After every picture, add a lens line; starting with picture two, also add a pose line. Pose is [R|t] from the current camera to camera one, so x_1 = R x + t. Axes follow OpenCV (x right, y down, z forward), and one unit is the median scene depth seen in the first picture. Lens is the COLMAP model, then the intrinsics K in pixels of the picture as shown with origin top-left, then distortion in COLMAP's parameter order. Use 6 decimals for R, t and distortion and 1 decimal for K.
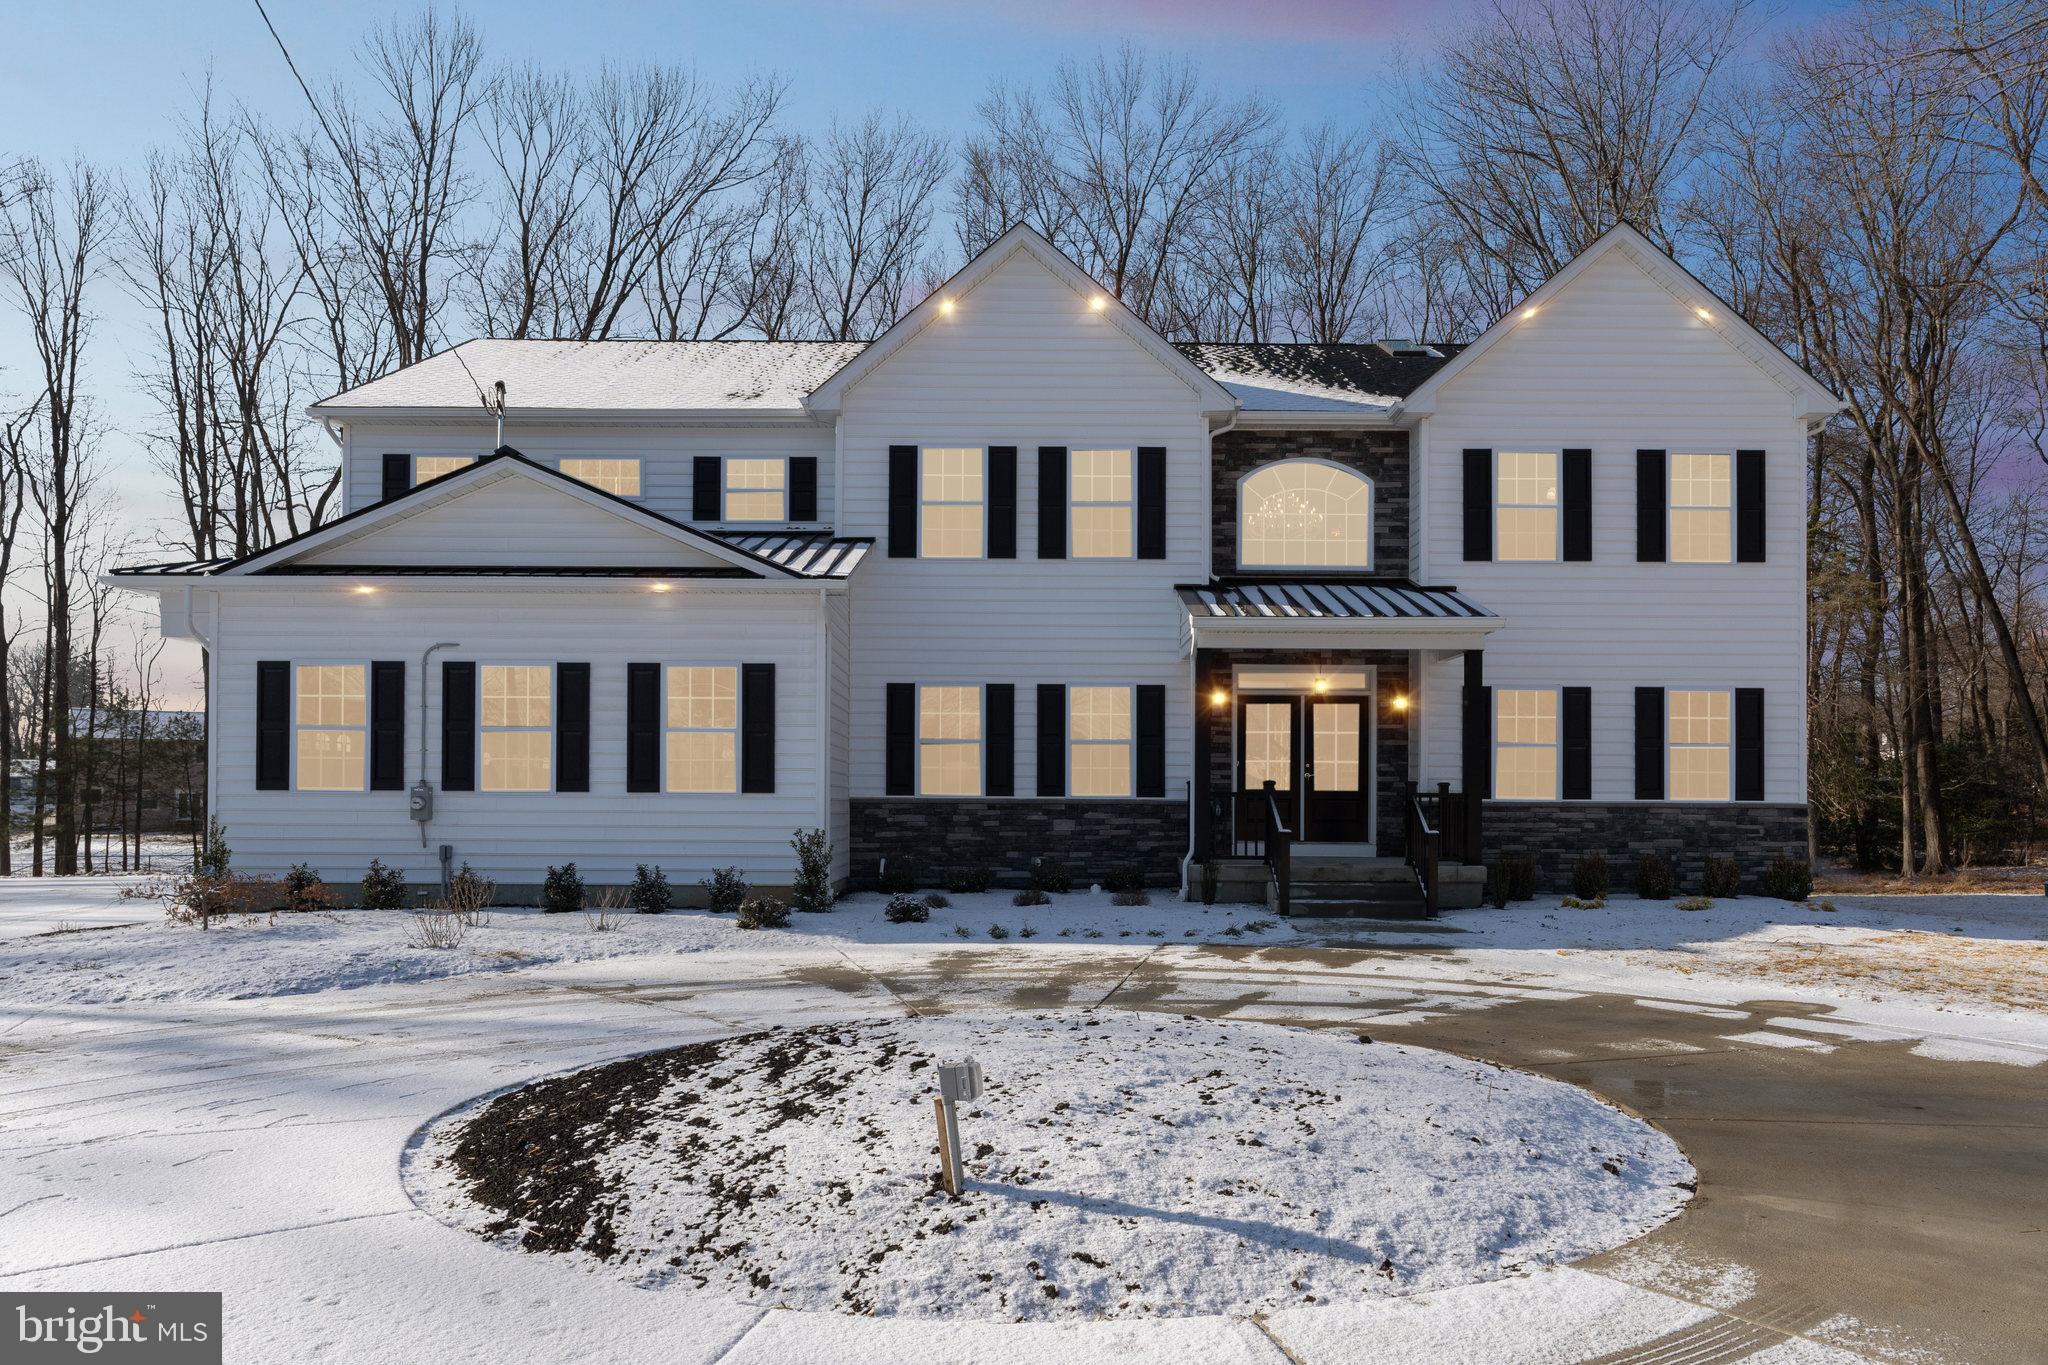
lens RADIAL K [[1382.3, 0, 1045.8], [0, 1382.3, 764.2], [0, 0, 1]] dist [-0.001637, 0.001312]
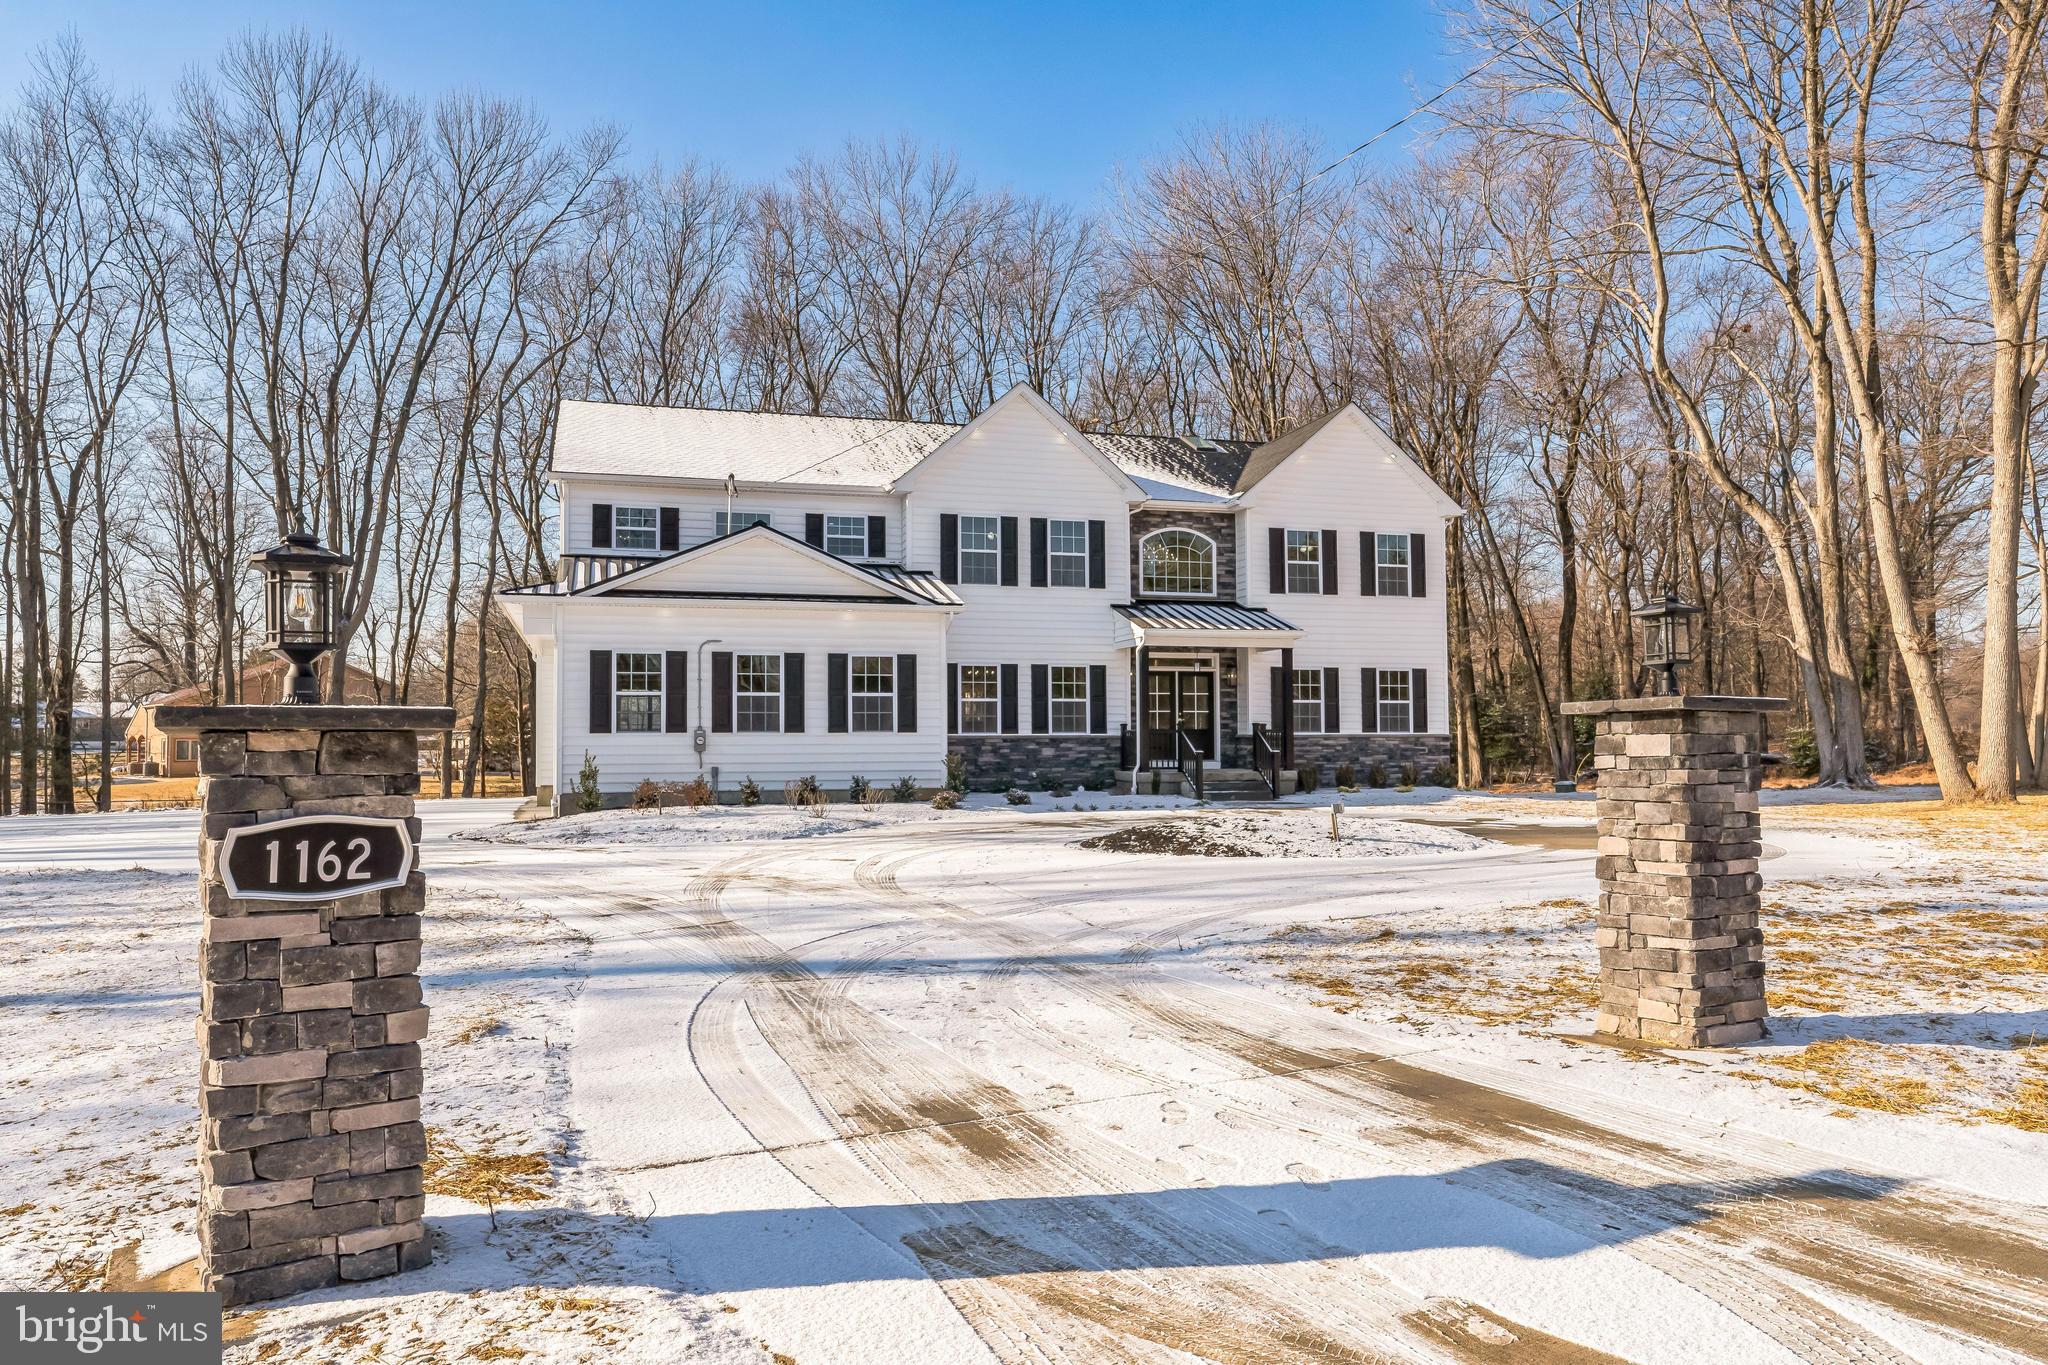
lens RADIAL K [[1407.9, 0, 1022.4], [0, 1407.9, 682.7], [0, 0, 1]] dist [0.000081, -0.000540]
pose [[0.959509, 0.001418, 0.281676, -0.481208], [0.003789, 0.999832, -0.017941, -0.006973], [-0.281654, 0.018282, 0.959342, -0.577441]]
